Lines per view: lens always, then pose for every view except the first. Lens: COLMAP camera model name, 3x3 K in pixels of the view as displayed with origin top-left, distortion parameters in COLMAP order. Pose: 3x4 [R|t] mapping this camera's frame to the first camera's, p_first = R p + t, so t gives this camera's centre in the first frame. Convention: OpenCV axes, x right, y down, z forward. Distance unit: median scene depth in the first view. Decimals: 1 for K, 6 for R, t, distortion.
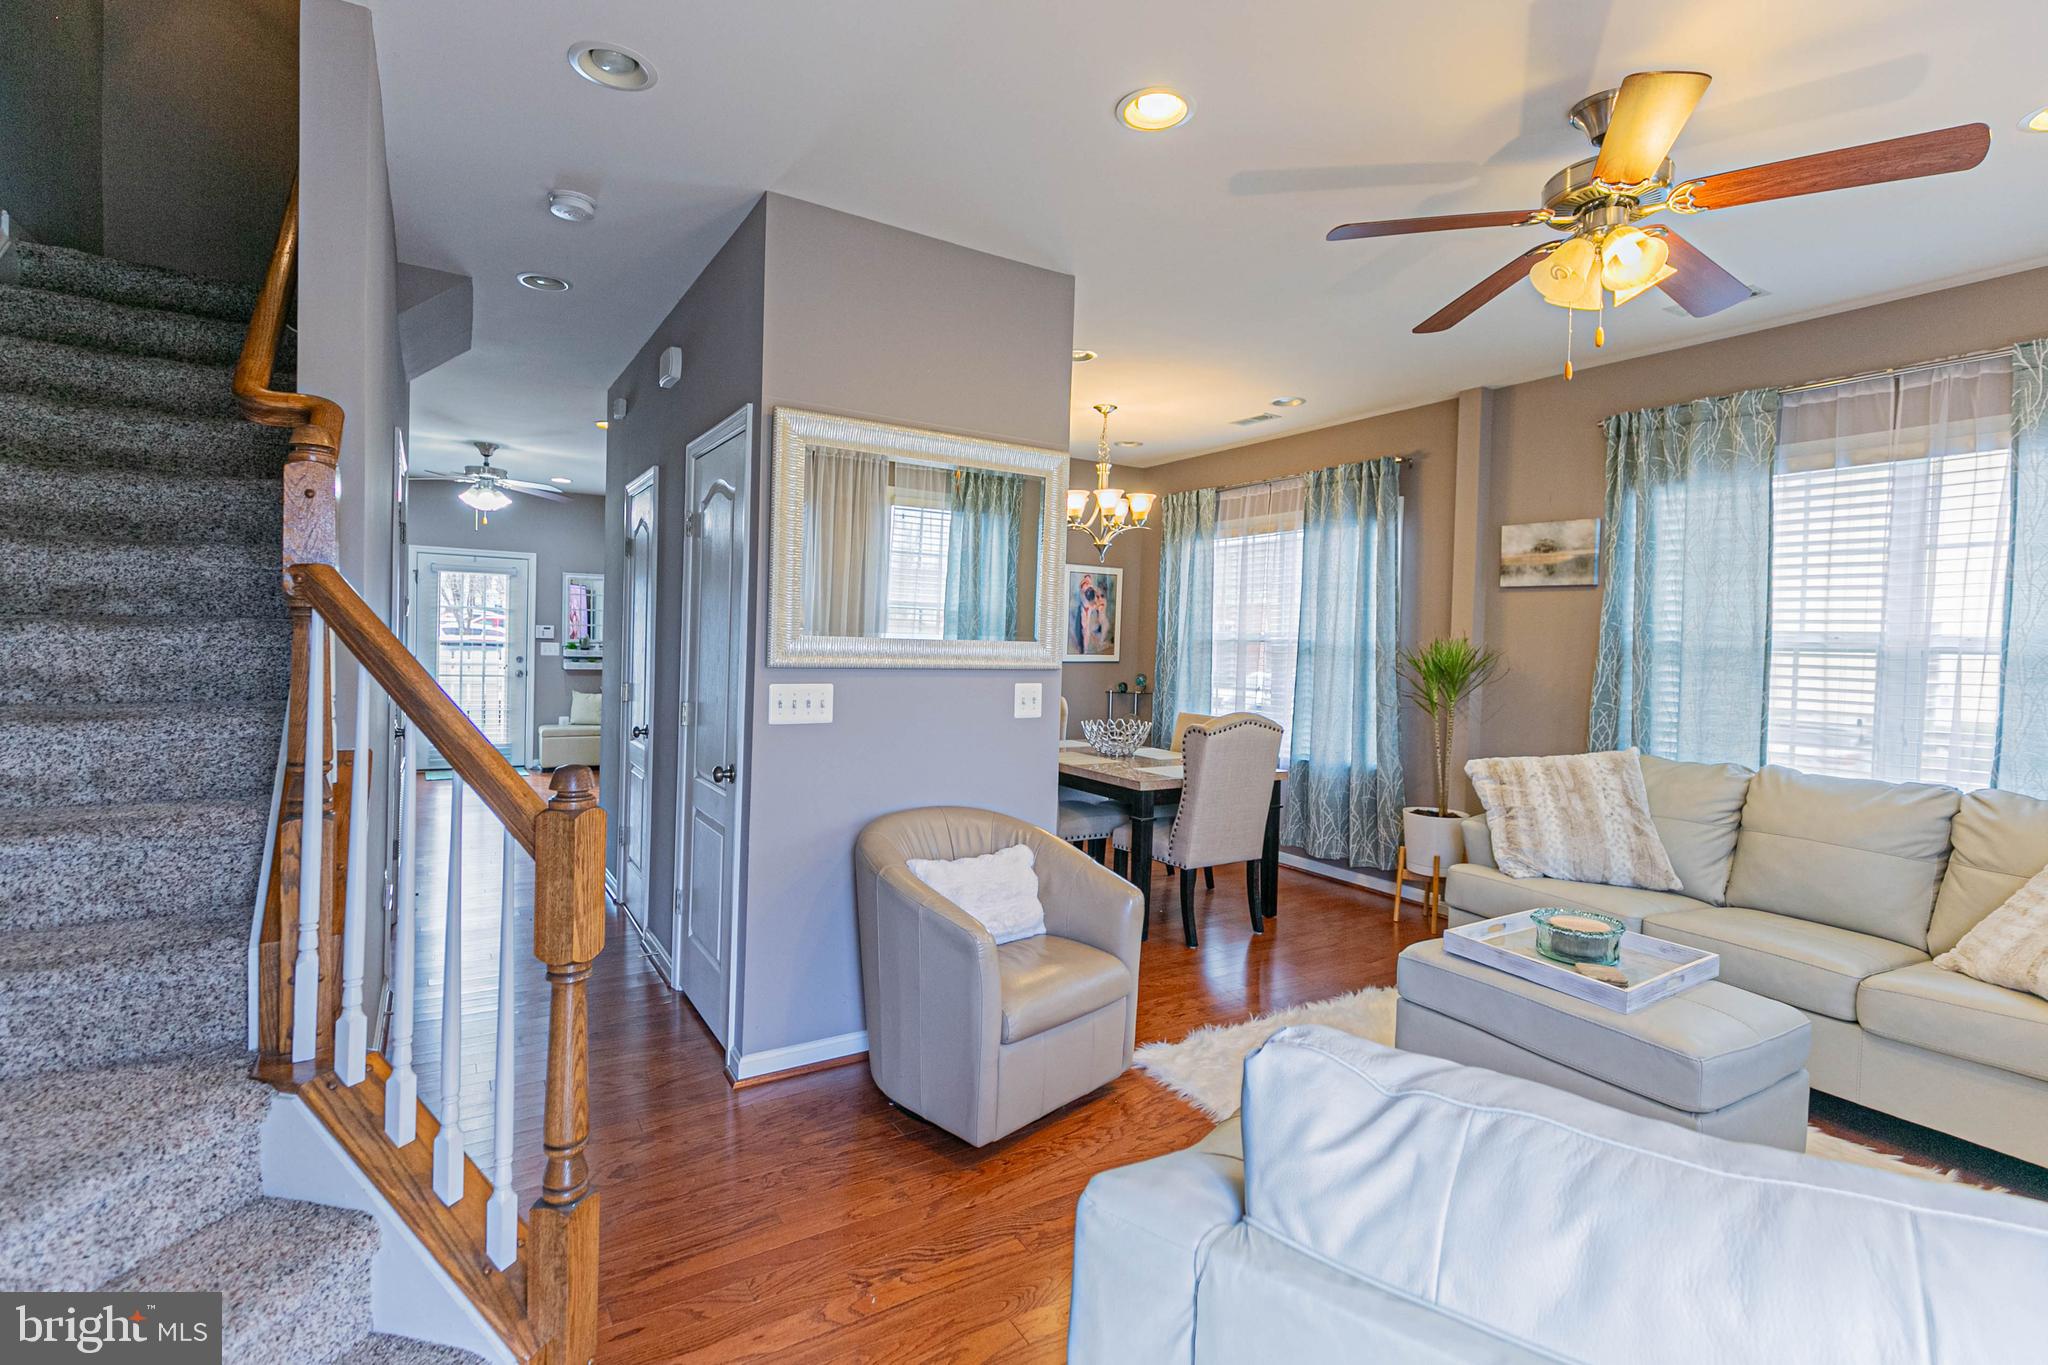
lens RADIAL K [[942.7, 0, 1025.3], [0, 942.7, 663.0], [0, 0, 1]] dist [0.009231, -0.002634]
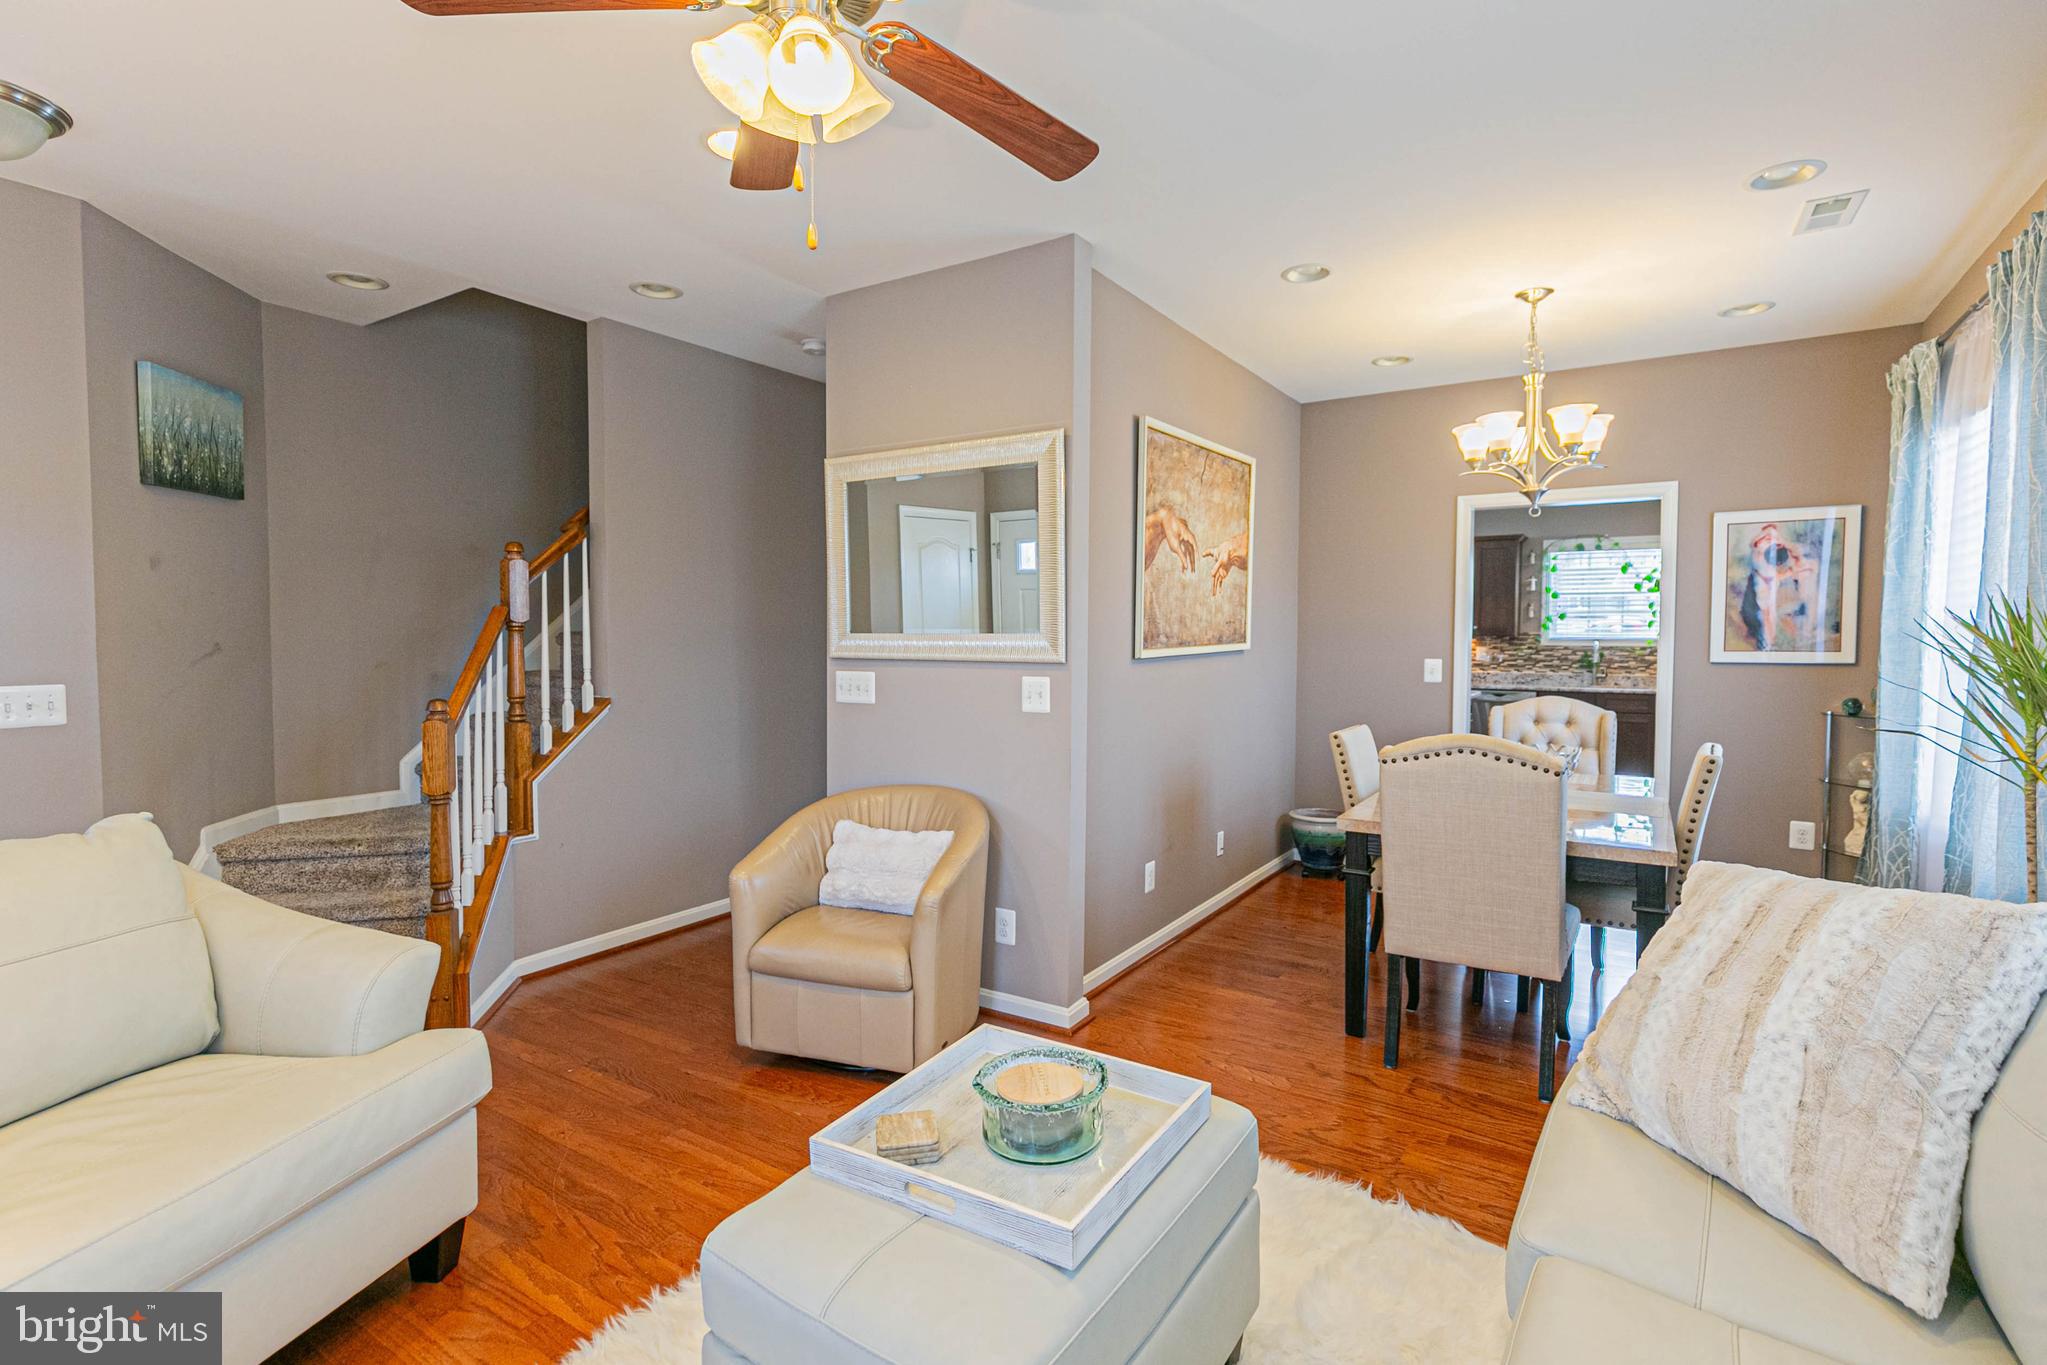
lens RADIAL K [[959.7, 0, 1038.1], [0, 959.7, 668.5], [0, 0, 1]] dist [0.014567, -0.000796]
pose [[0.434326, 0.008345, -0.900717, 0.920121], [-0.008921, 0.999948, 0.004963, 0.008025], [0.900712, 0.005880, 0.434377, 0.588920]]
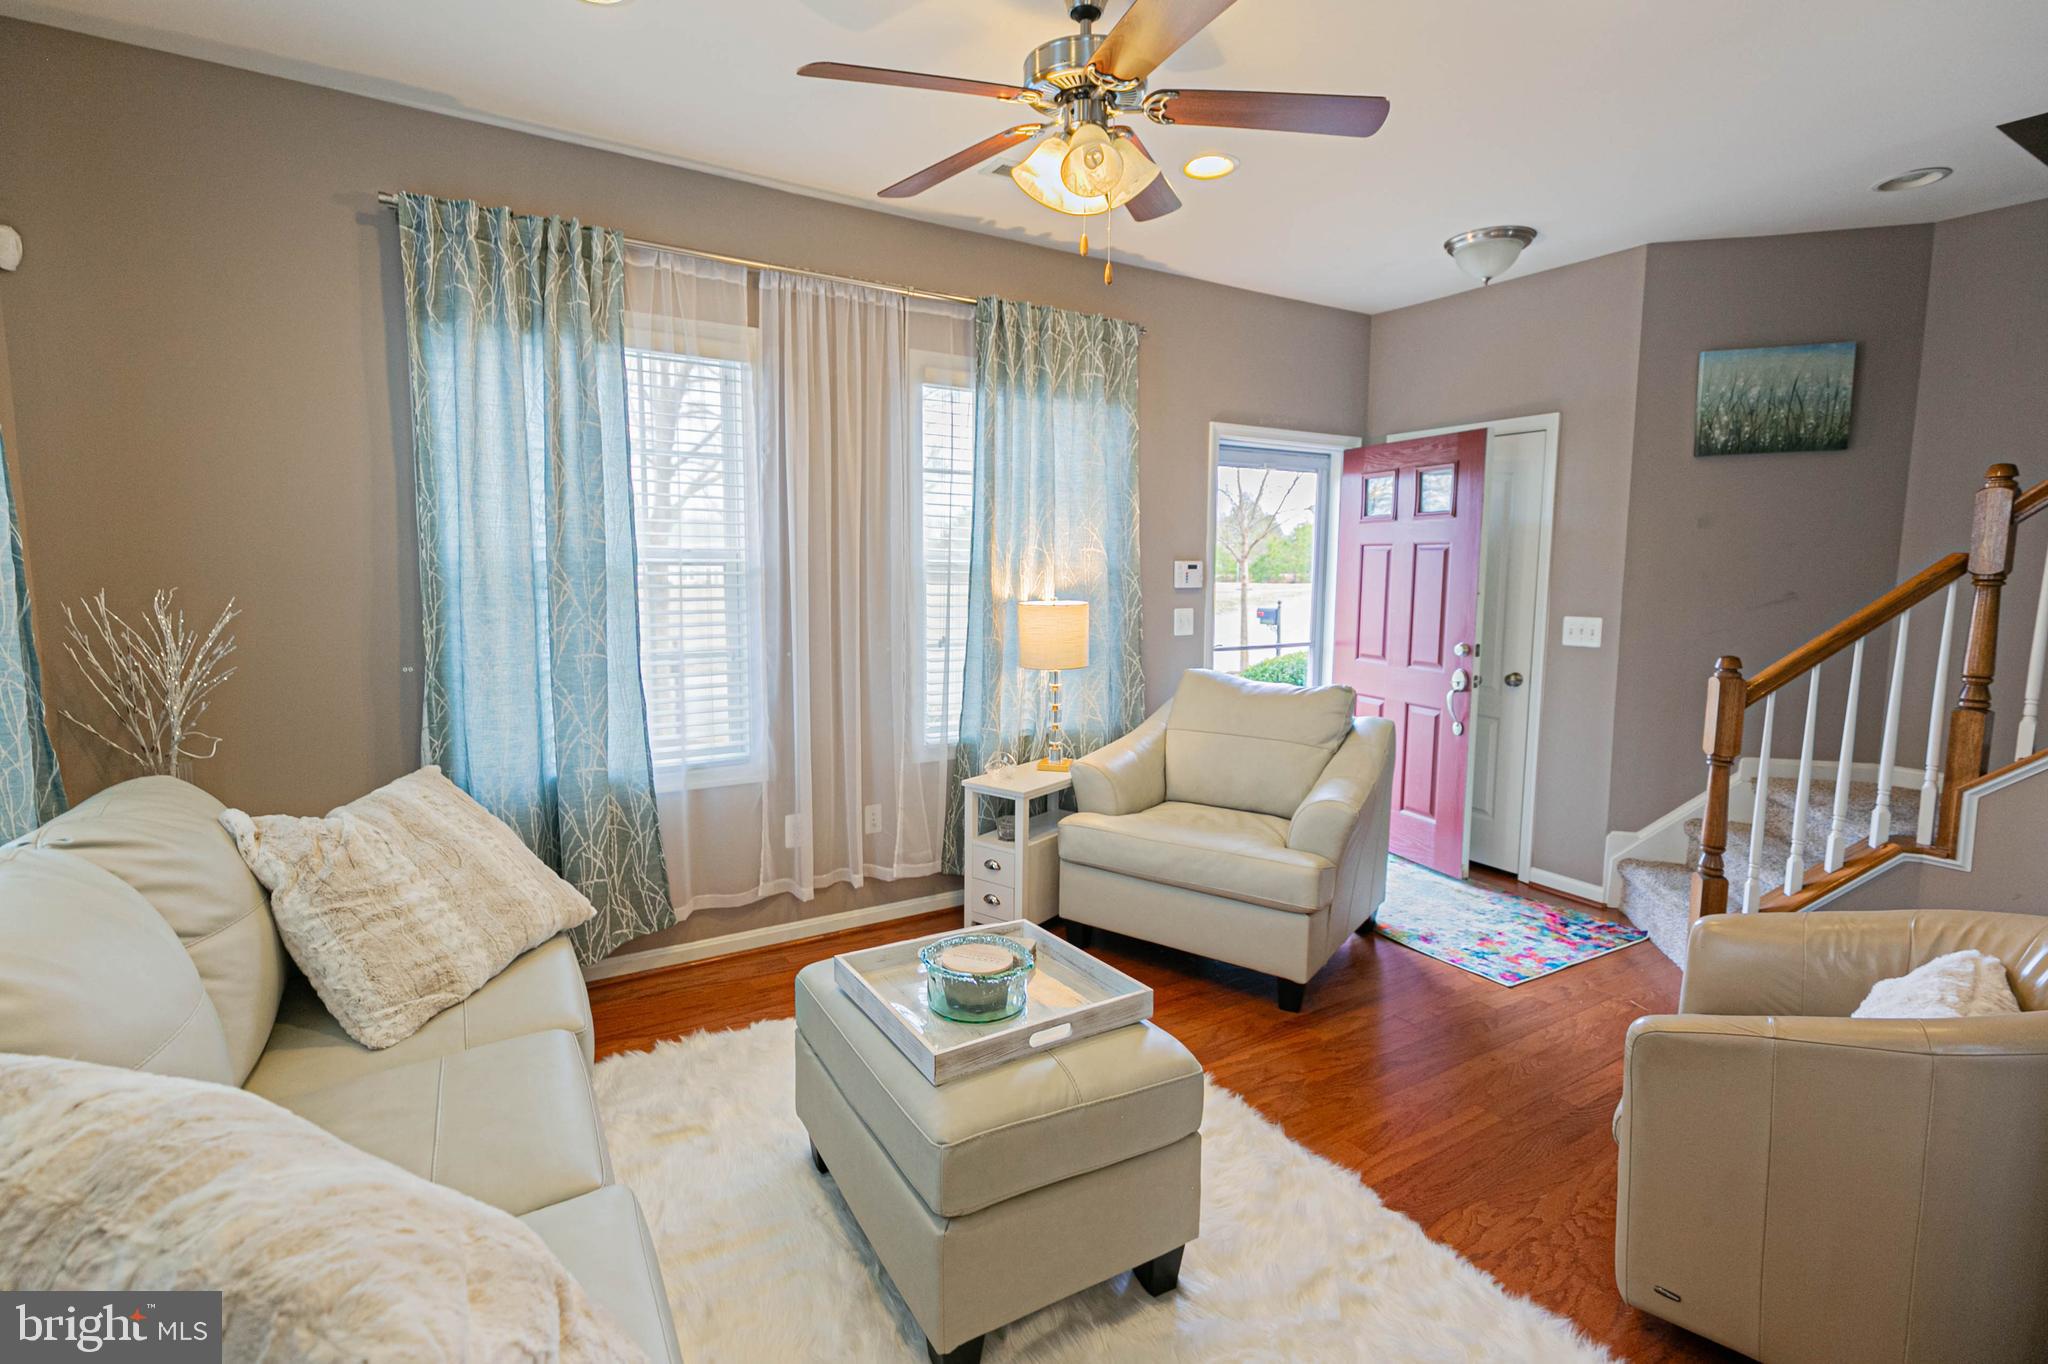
lens RADIAL K [[942.7, 0, 1018.6], [0, 942.7, 666.3], [0, 0, 1]] dist [0.009231, -0.002634]
pose [[-0.999358, -0.035186, 0.006717, 0.508689], [-0.034020, 0.990991, 0.129535, -0.028853], [-0.011214, 0.129223, -0.991552, 1.273083]]
